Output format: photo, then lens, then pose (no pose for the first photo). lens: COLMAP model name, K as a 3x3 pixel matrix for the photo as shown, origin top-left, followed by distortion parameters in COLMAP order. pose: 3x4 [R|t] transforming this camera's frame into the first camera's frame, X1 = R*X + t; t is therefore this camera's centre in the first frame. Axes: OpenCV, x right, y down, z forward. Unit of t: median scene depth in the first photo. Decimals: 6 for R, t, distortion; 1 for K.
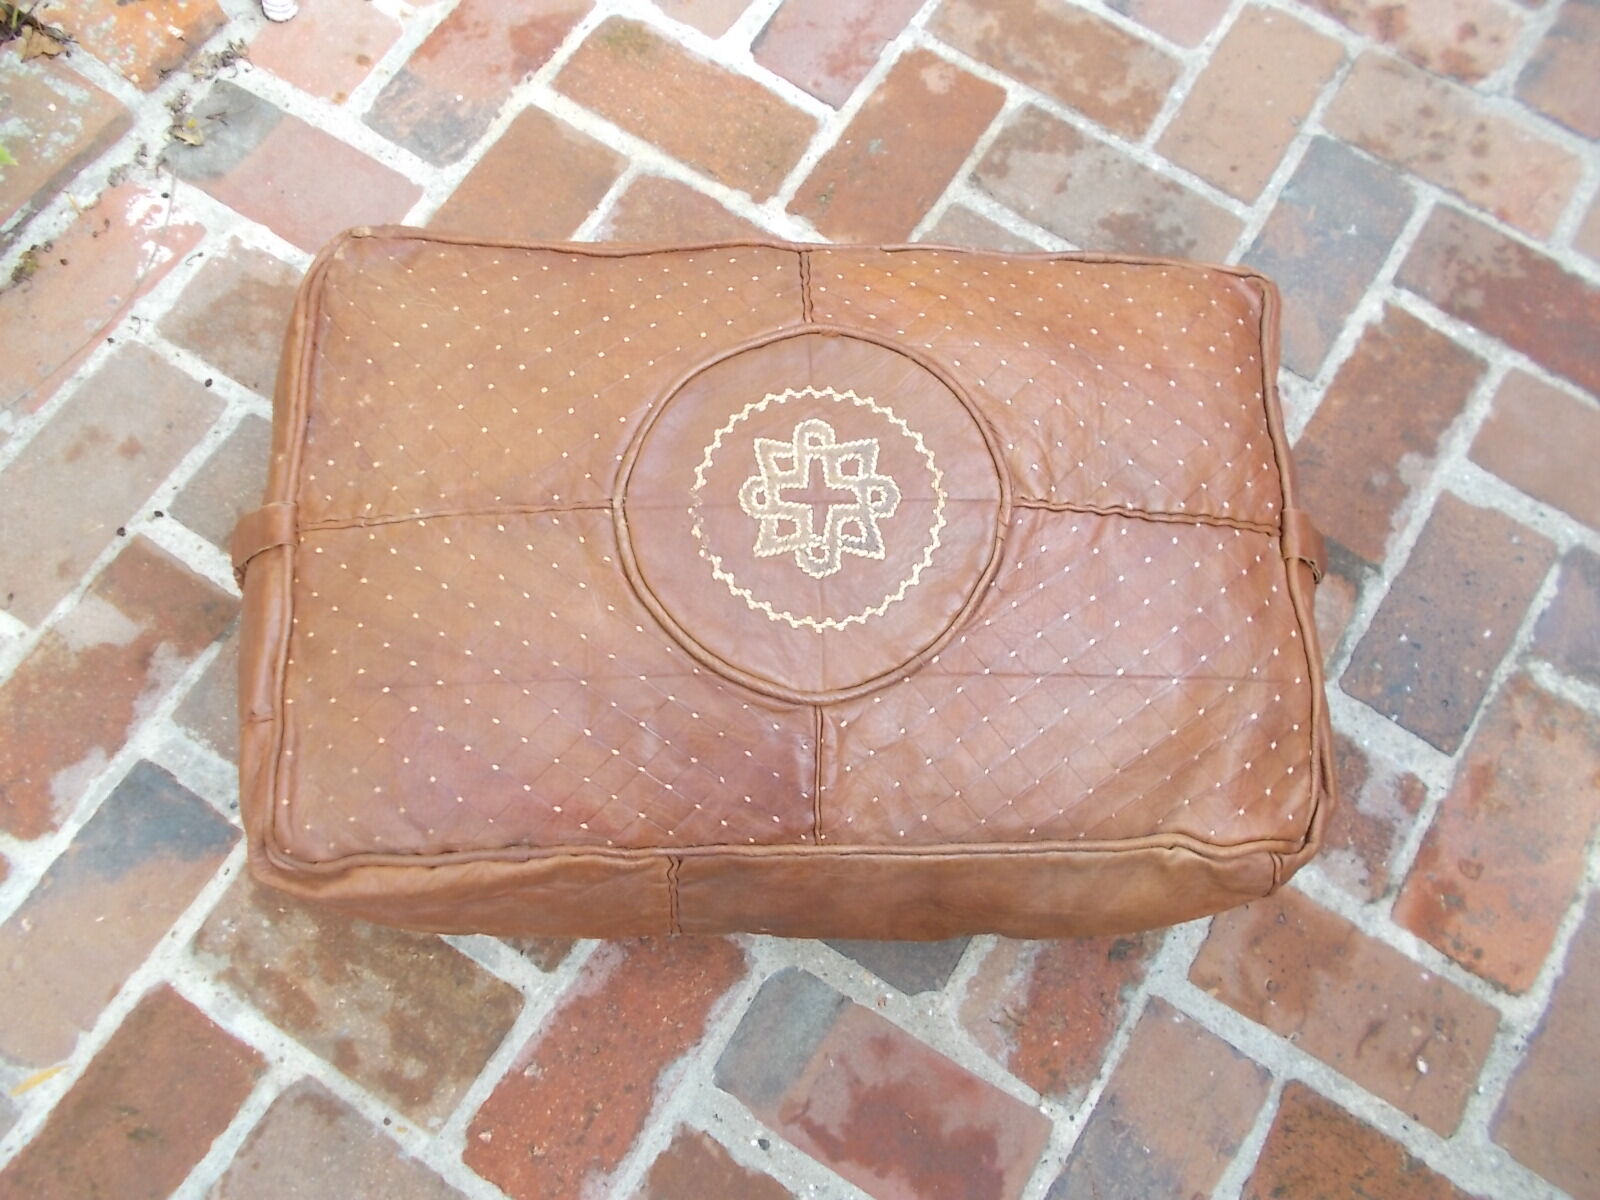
lens RADIAL K [[1206.4, 0, 800.0], [0, 1206.4, 600.0], [0, 0, 1]] dist [0.025837, -0.031489]
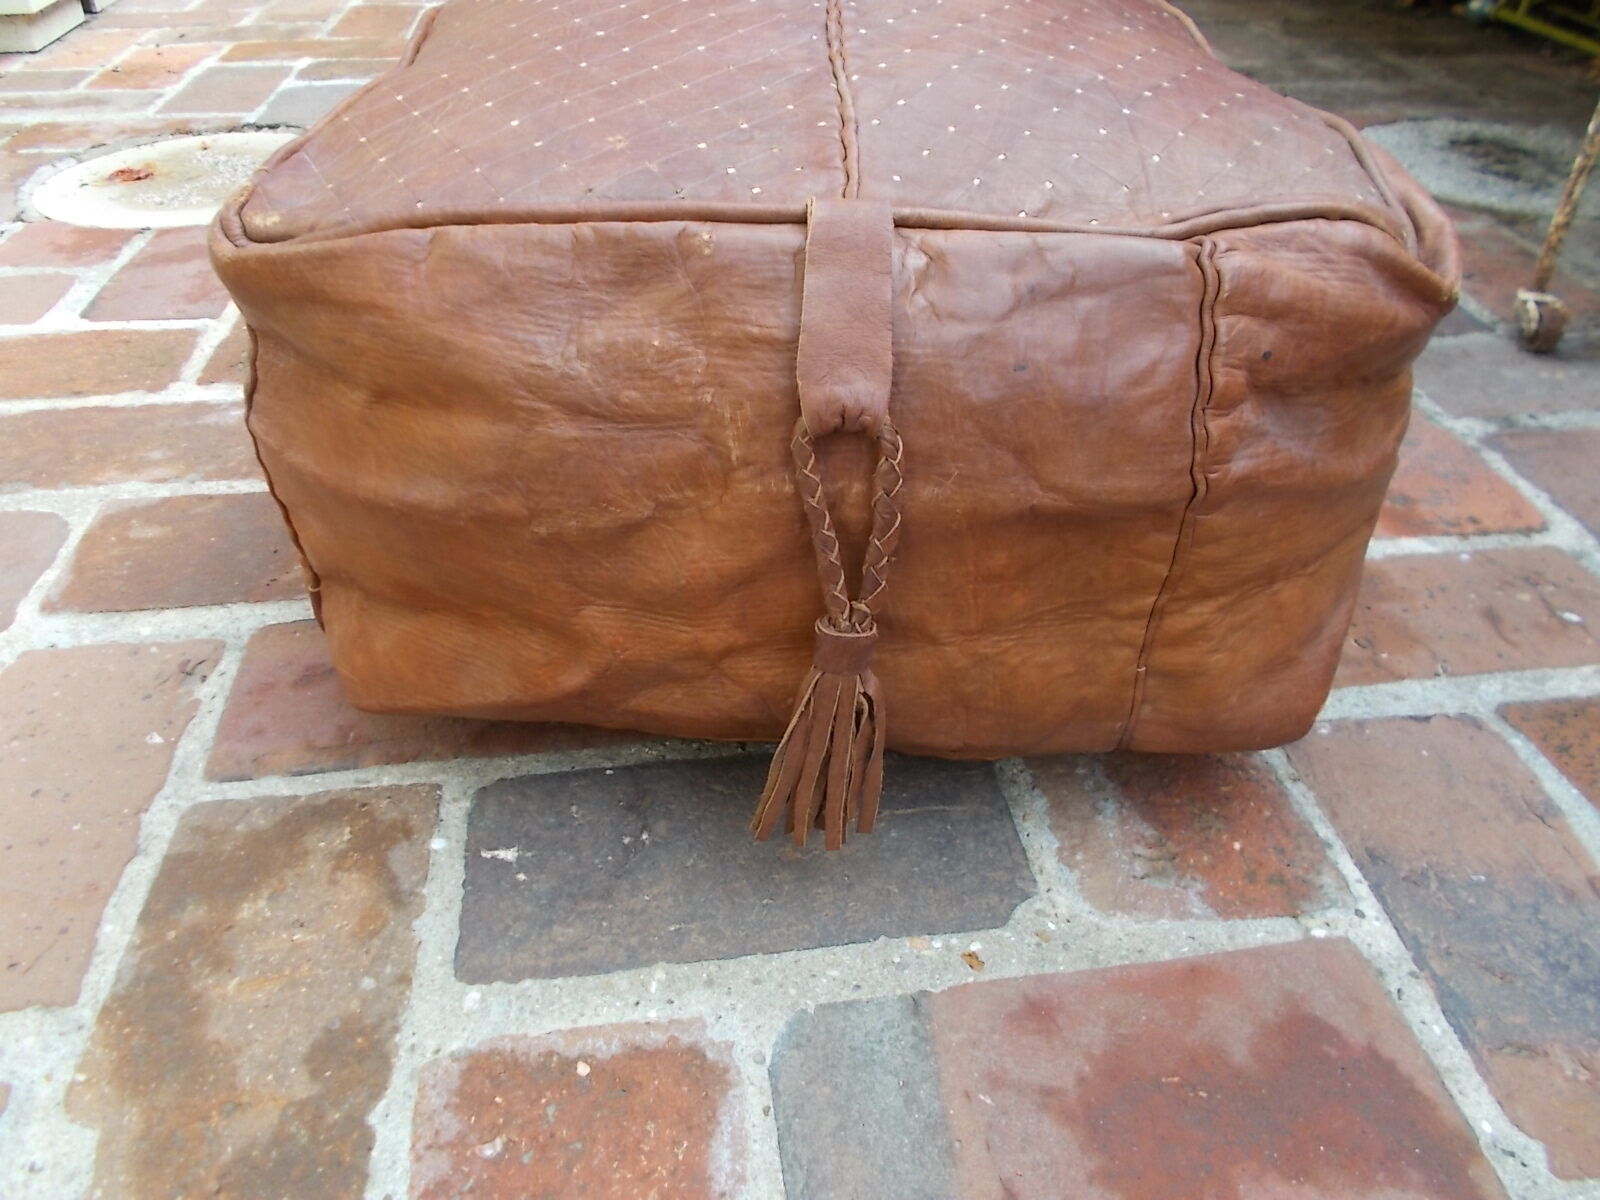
lens RADIAL K [[1206.4, 0, 800.0], [0, 1206.4, 600.0], [0, 0, 1]] dist [0.025837, -0.031489]
pose [[0.775145, -0.405552, 0.484435, -0.177413], [0.612191, 0.671621, -0.417310, 0.402152], [-0.156116, 0.620042, 0.768879, 0.525709]]
